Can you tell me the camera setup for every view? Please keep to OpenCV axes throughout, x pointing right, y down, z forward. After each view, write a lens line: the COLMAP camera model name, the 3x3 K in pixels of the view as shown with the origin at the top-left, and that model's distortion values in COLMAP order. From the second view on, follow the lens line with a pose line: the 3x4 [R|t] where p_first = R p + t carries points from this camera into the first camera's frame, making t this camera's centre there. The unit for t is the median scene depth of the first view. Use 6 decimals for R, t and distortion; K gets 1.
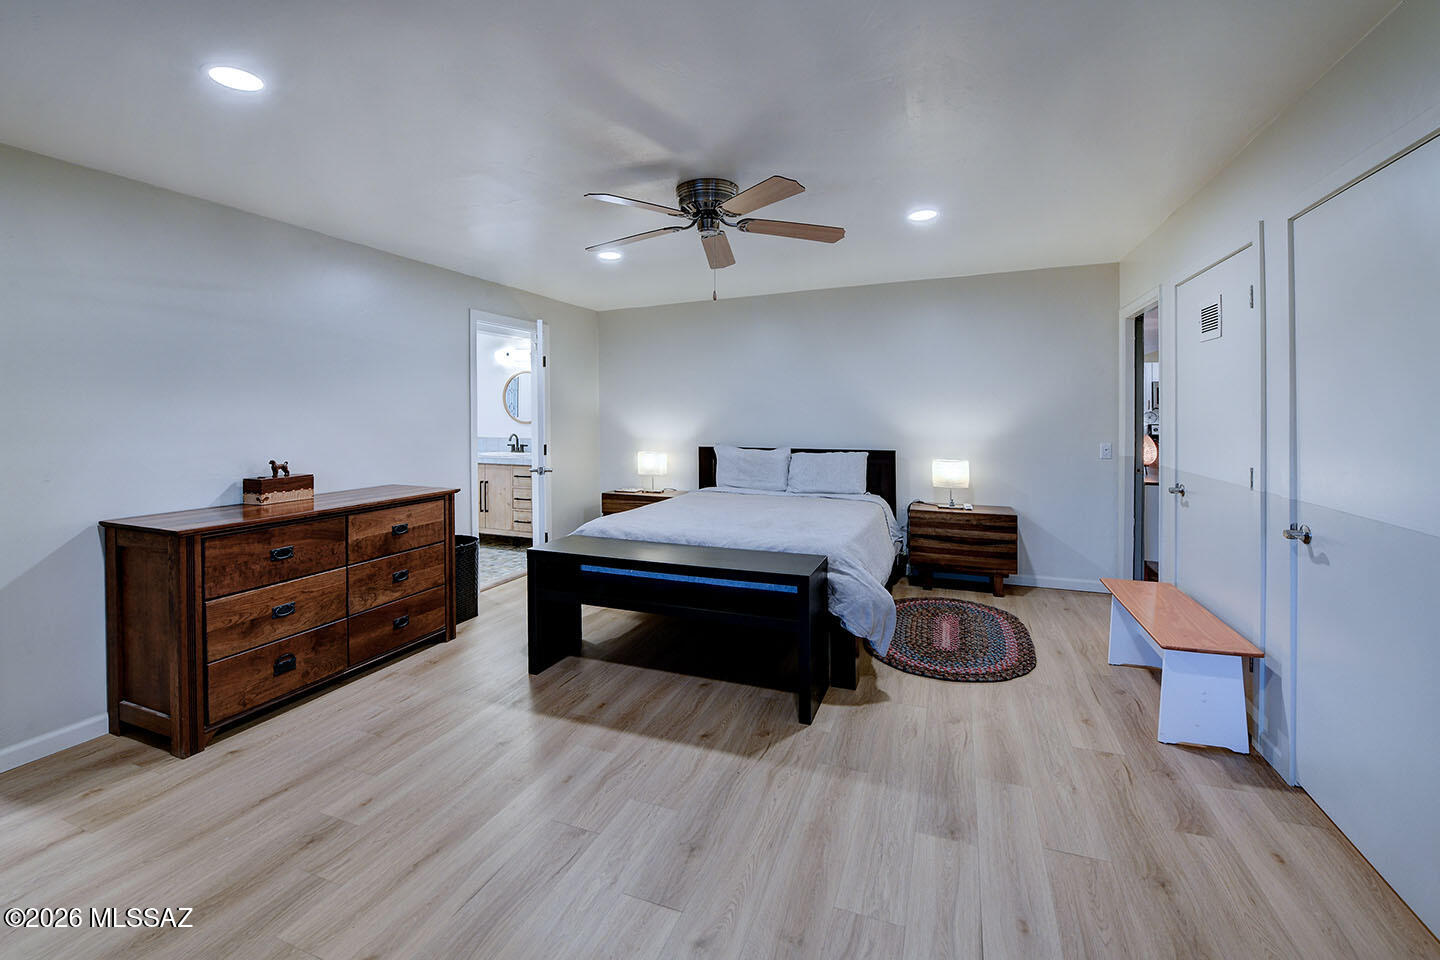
lens RADIAL K [[595.2, 0, 720.0], [0, 595.2, 480.0], [0, 0, 1]] dist [-0.000732, -0.000517]
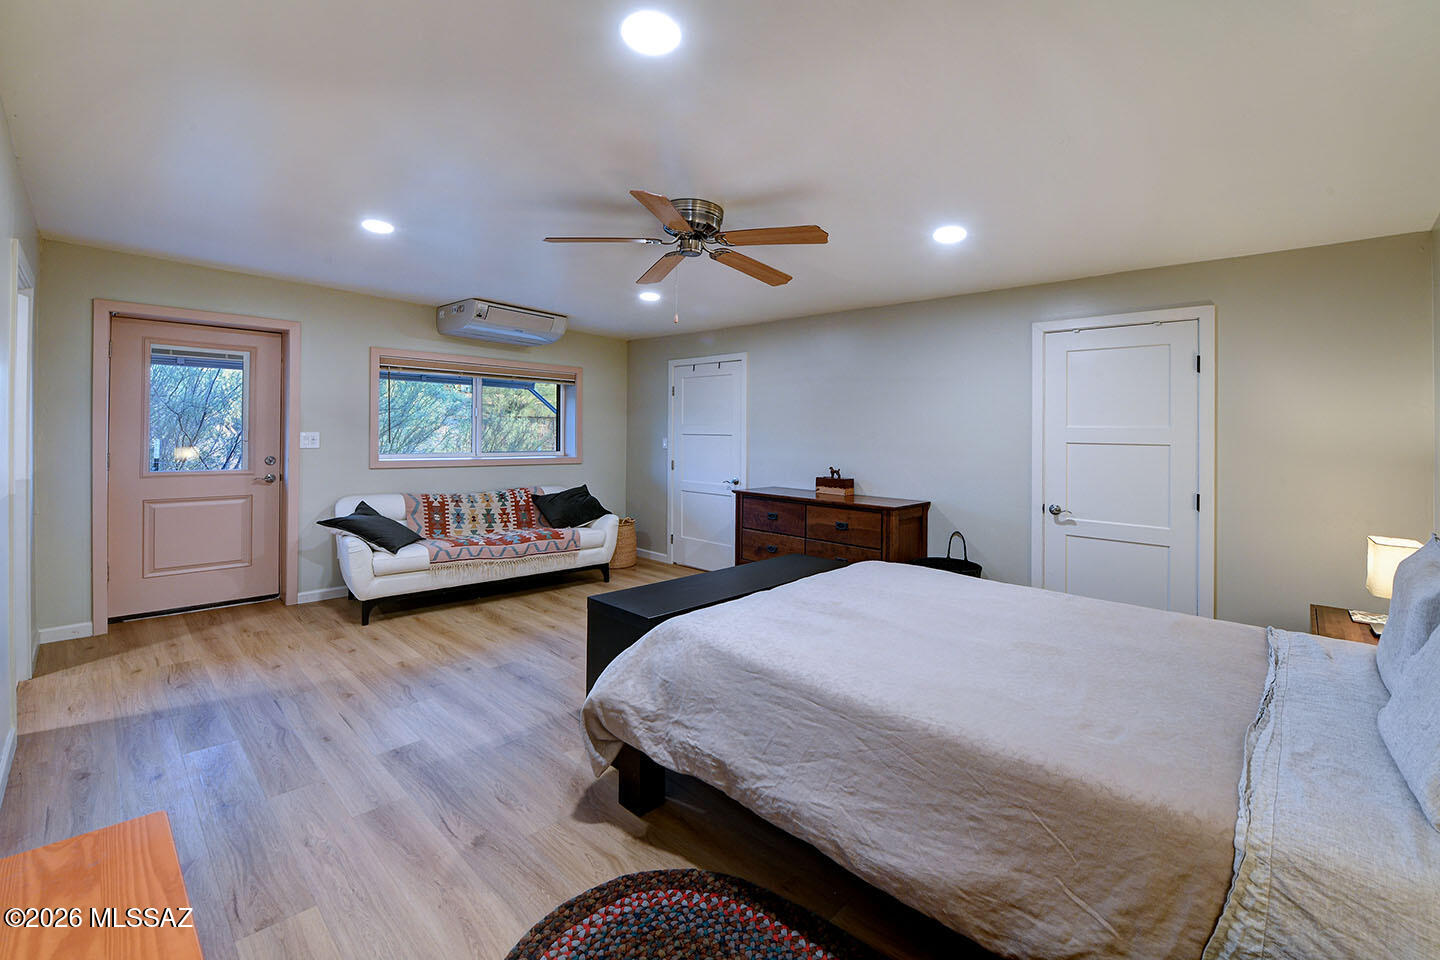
lens RADIAL K [[595.2, 0, 720.0], [0, 595.2, 480.0], [0, 0, 1]] dist [-0.000732, -0.000517]
pose [[-0.365698, 0.064822, -0.928474, 0.955786], [-0.125593, 0.985011, 0.118236, -0.170376], [0.922221, 0.159848, -0.352075, 1.479915]]
